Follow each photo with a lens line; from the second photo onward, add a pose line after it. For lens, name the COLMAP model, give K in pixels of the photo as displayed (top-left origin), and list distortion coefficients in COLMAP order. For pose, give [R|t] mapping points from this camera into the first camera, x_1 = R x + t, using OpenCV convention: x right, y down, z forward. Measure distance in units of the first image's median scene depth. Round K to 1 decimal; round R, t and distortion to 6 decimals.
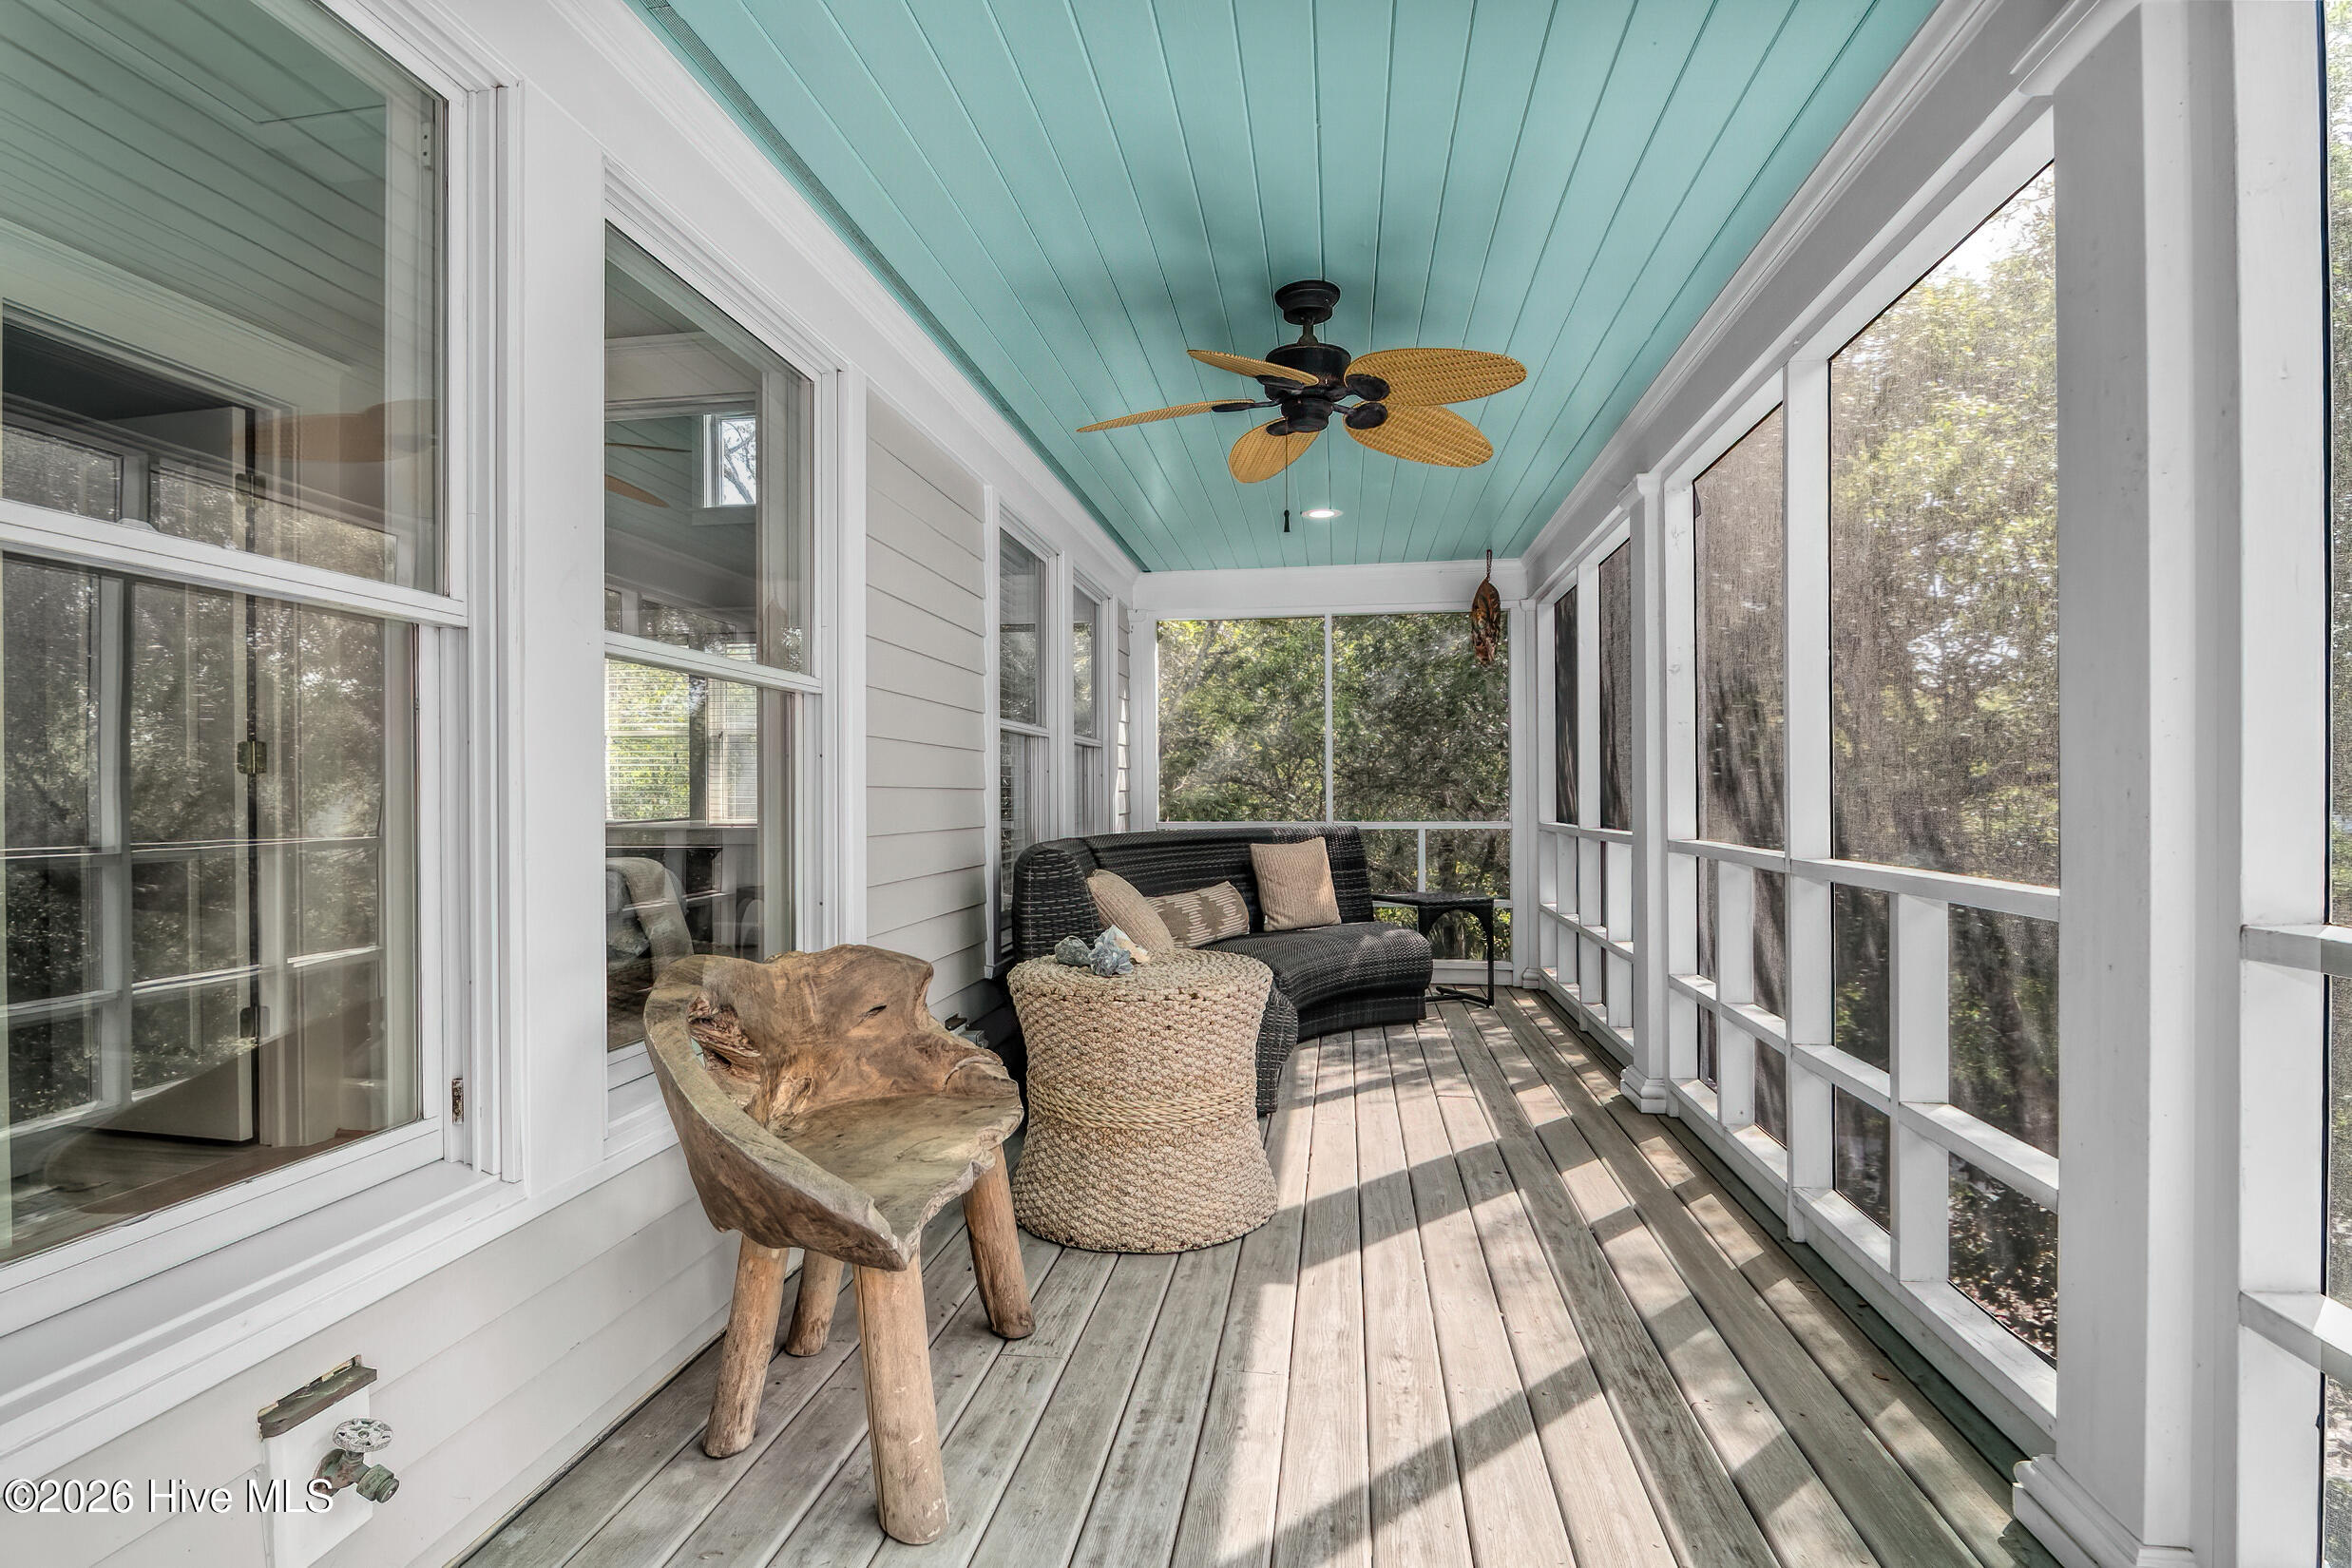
lens RADIAL K [[1133.5, 0, 1177.8], [0, 1133.5, 787.0], [0, 0, 1]] dist [-0.015604, 0.000406]
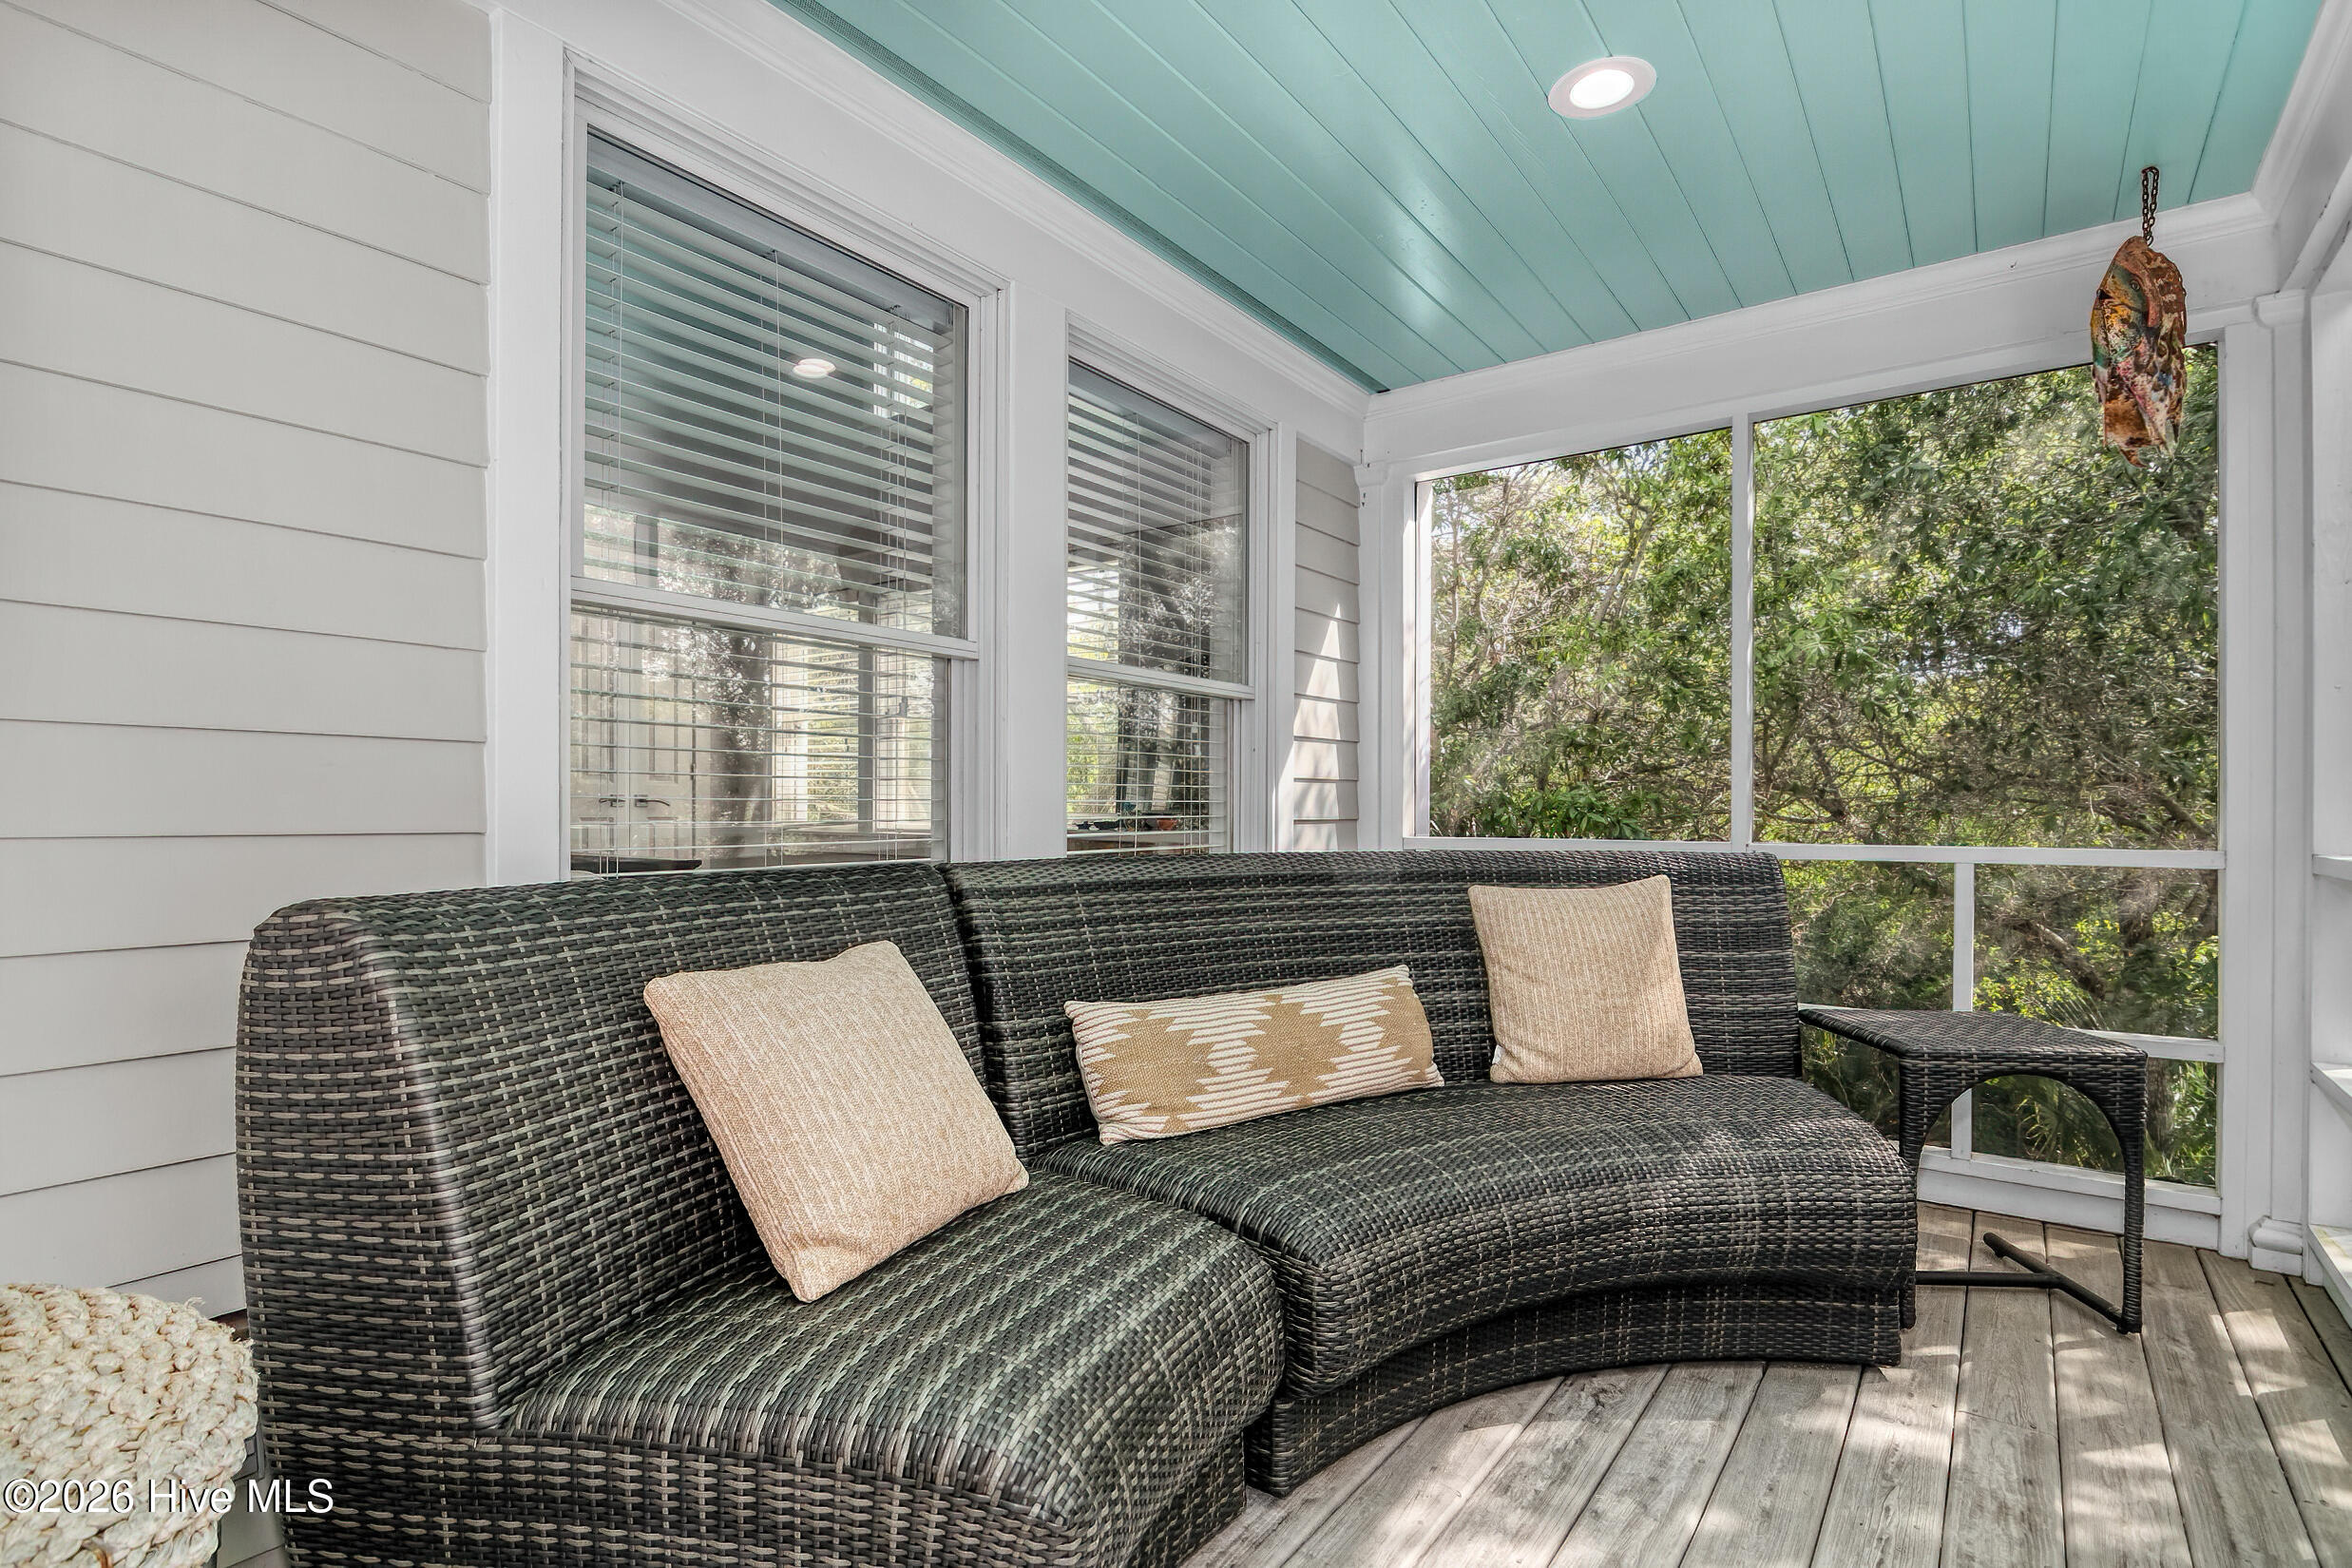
lens RADIAL K [[1133.5, 0, 1167.3], [0, 1133.5, 806.1], [0, 0, 1]] dist [-0.015604, 0.000406]
pose [[0.881237, 0.007292, -0.472619, 0.173065], [-0.004316, 0.999963, 0.007381, 0.014635], [0.472656, -0.004464, 0.881236, 0.533306]]
